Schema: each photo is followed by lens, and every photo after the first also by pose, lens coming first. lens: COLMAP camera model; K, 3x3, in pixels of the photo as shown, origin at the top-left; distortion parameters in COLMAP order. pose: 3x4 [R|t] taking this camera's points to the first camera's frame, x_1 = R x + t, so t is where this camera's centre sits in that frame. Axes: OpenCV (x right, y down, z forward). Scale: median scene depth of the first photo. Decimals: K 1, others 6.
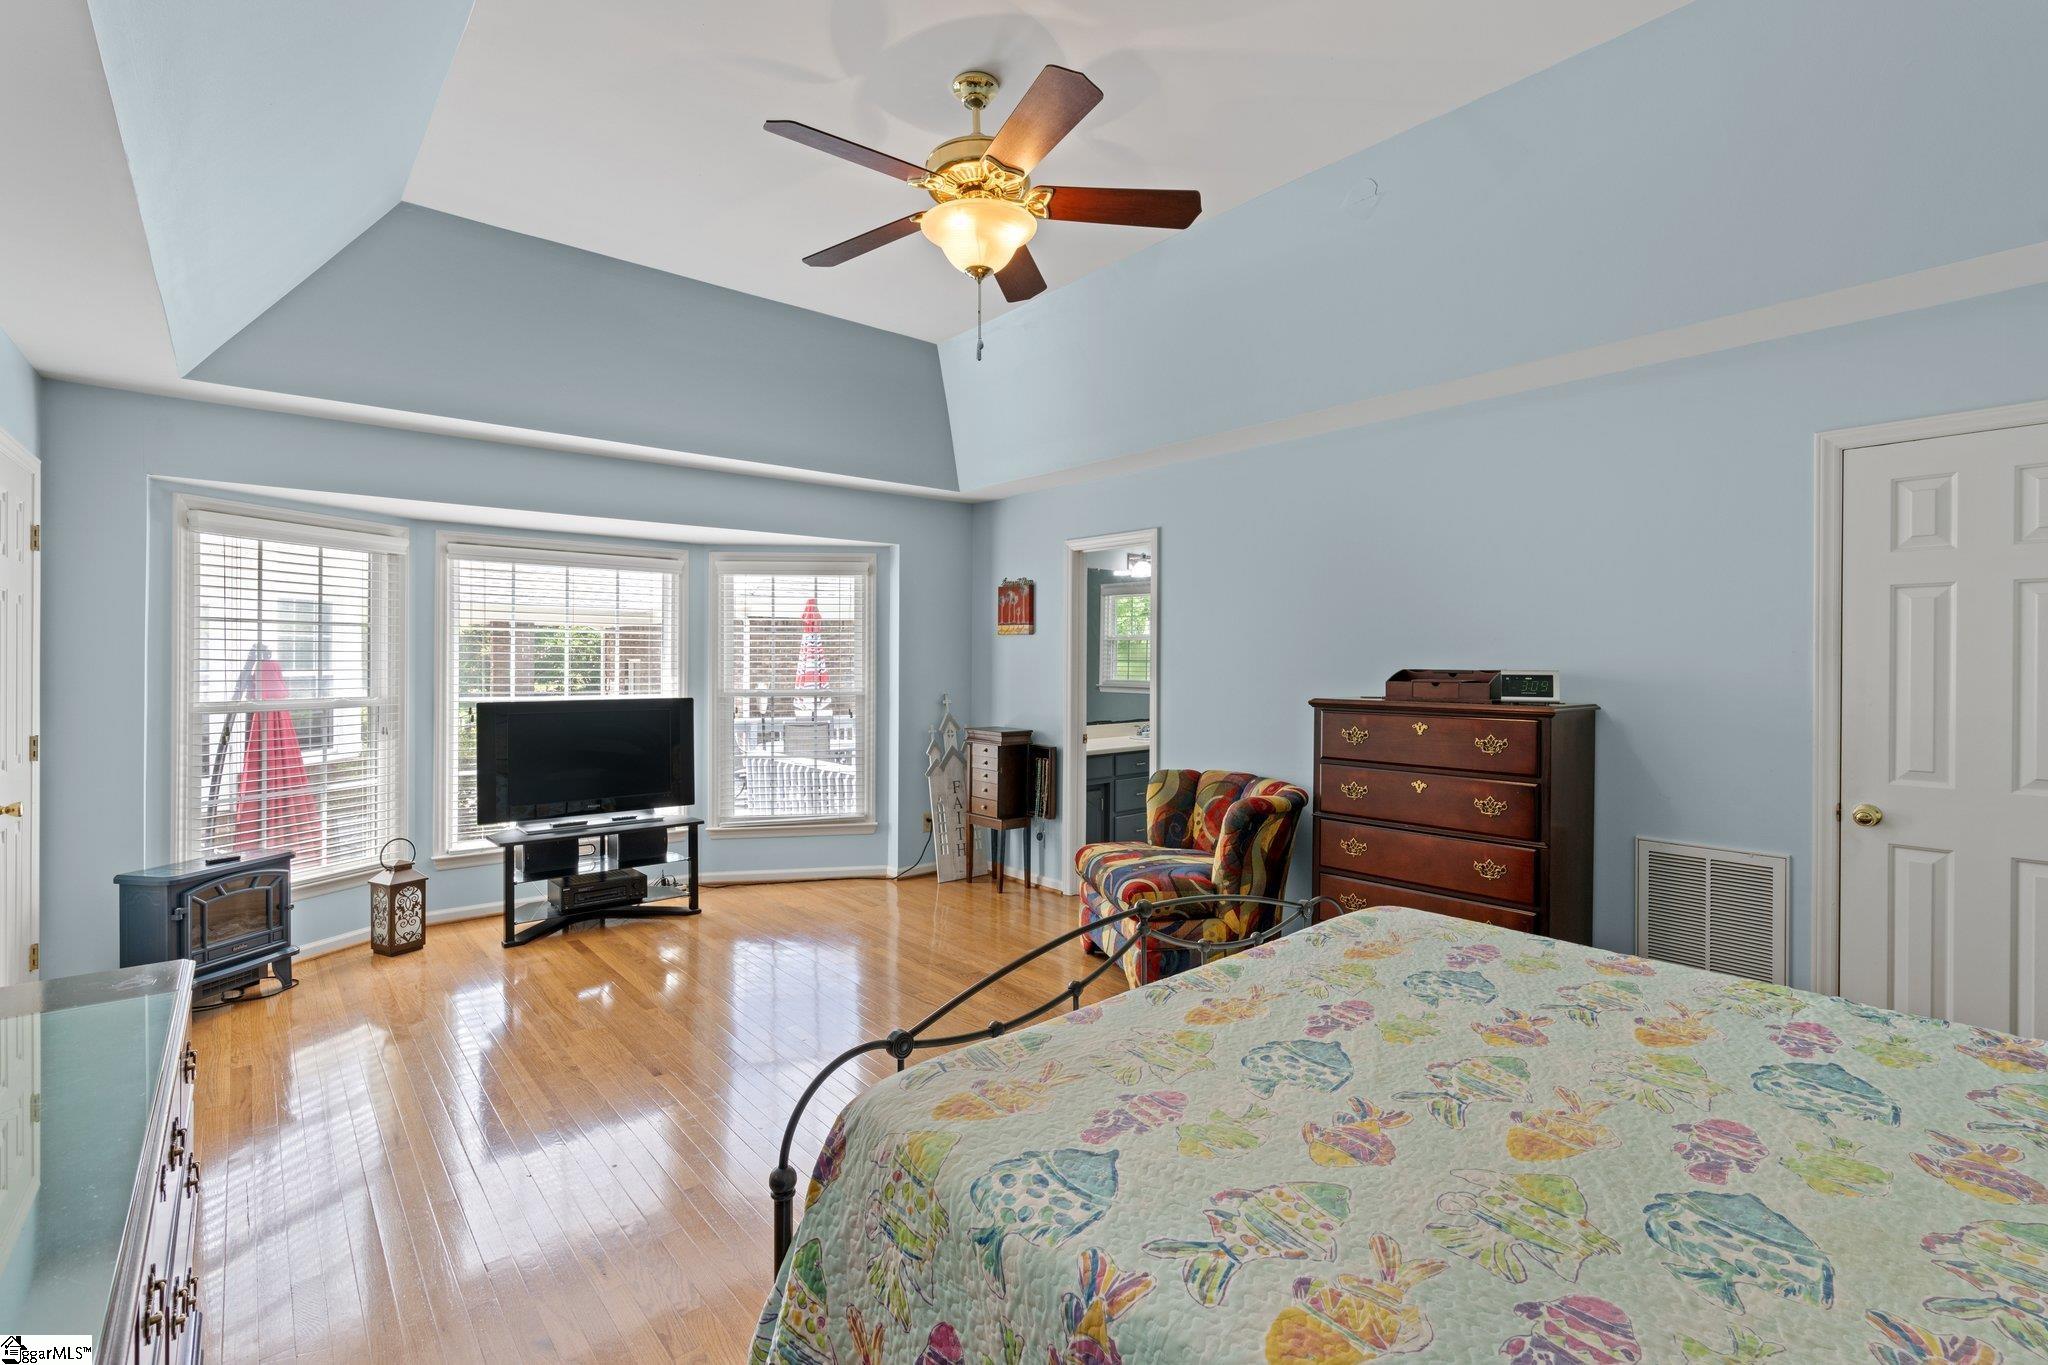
lens RADIAL K [[933.3, 0, 1016.2], [0, 933.3, 667.9], [0, 0, 1]] dist [-0.003496, -0.000323]
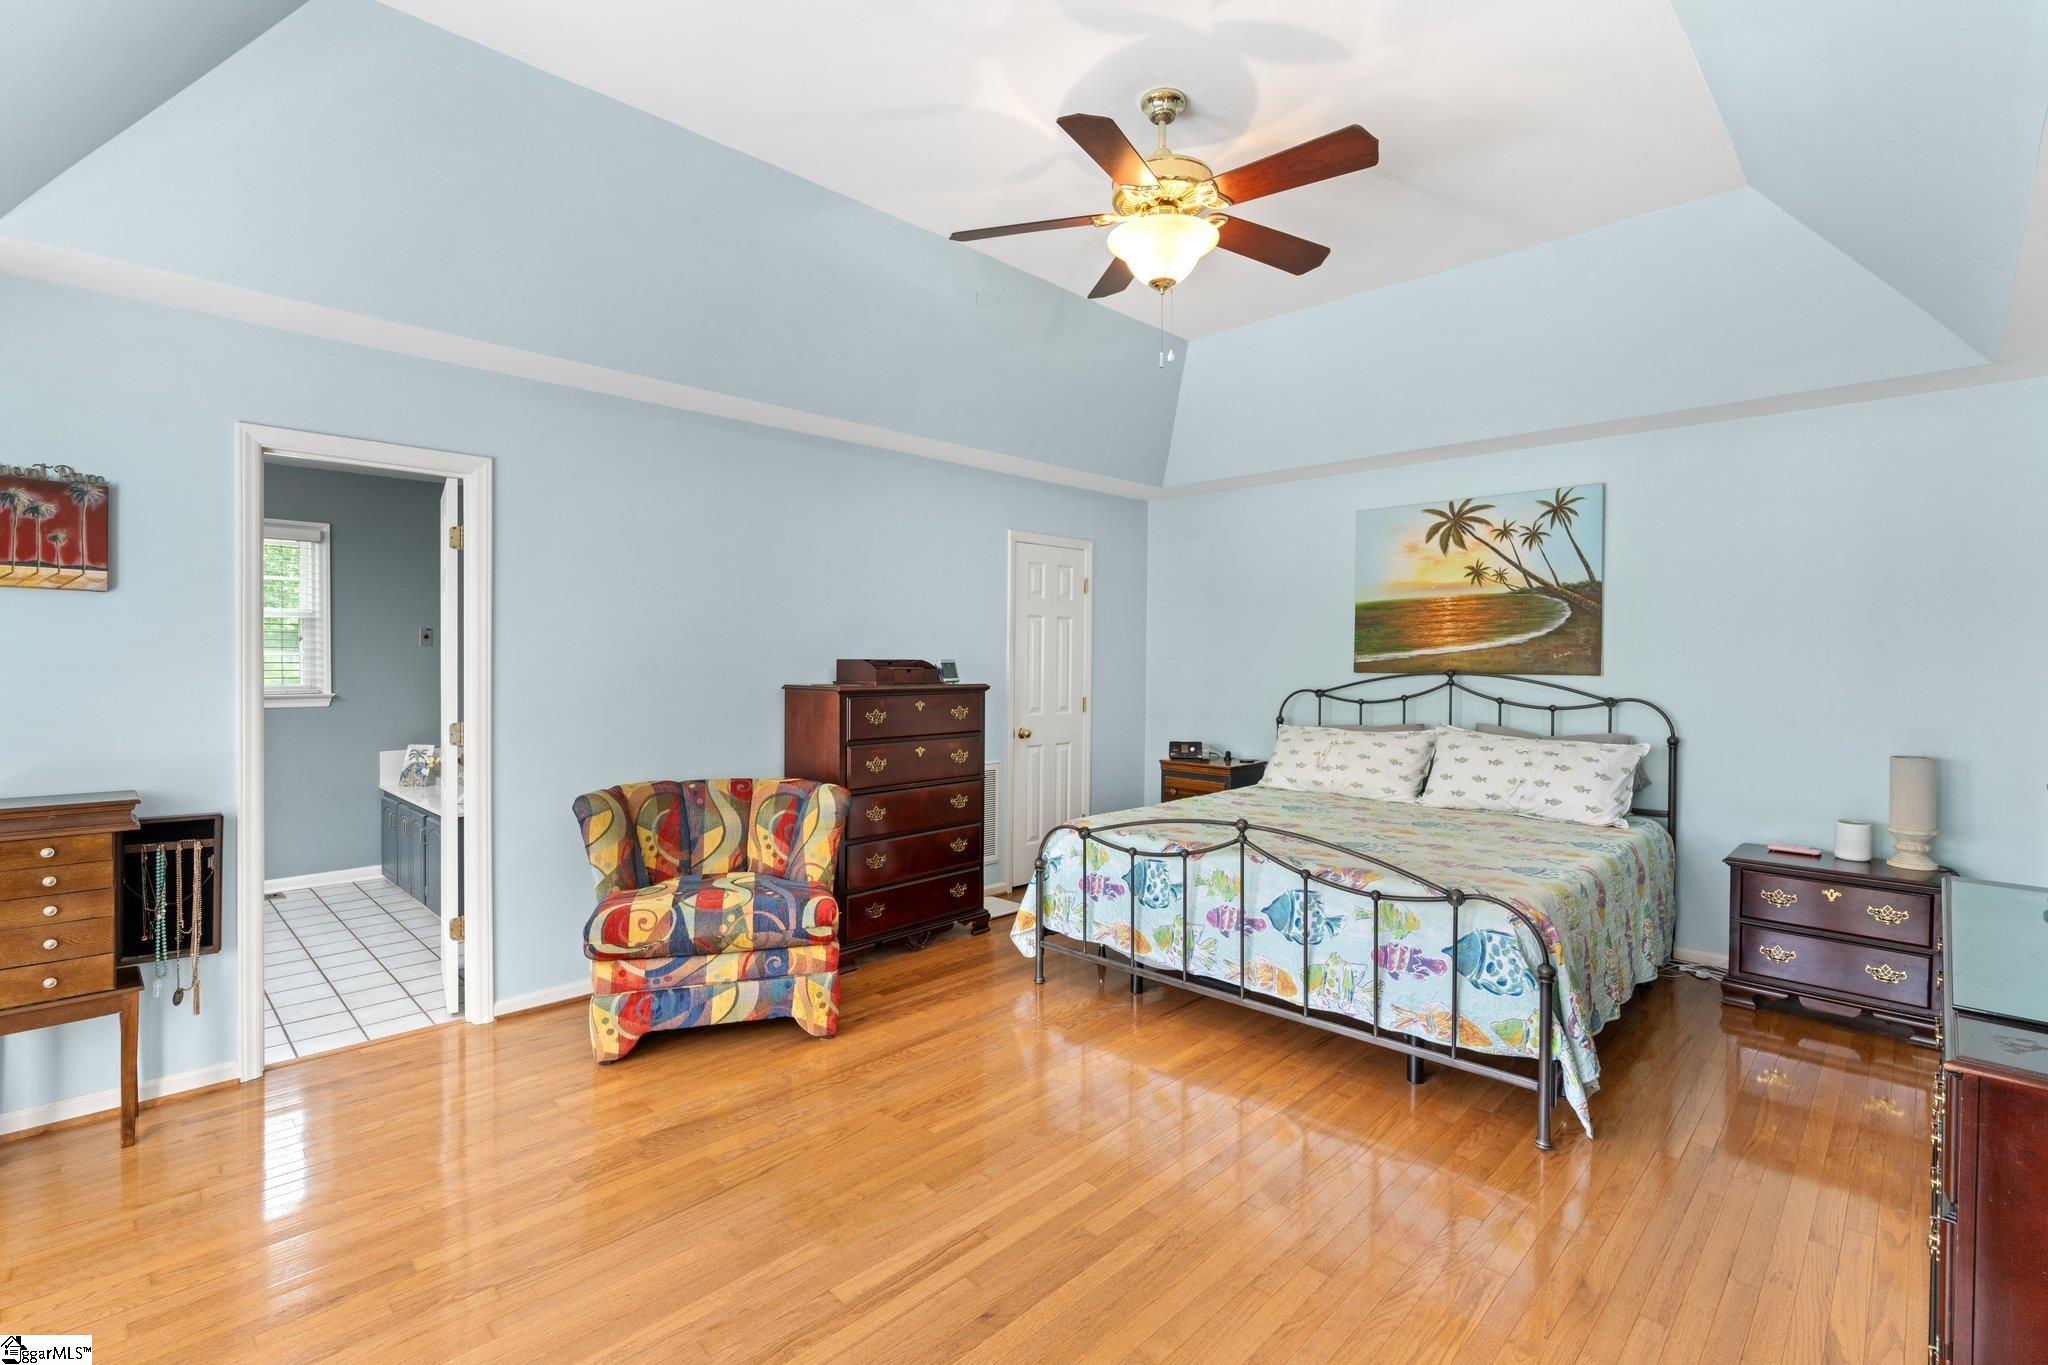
lens RADIAL K [[933.3, 0, 1016.2], [0, 933.3, 667.9], [0, 0, 1]] dist [-0.003496, -0.000323]
pose [[-0.086106, -0.012571, 0.996207, -0.652620], [0.002296, 0.999915, 0.012816, -0.001695], [-0.996283, 0.003391, -0.086069, 0.759545]]
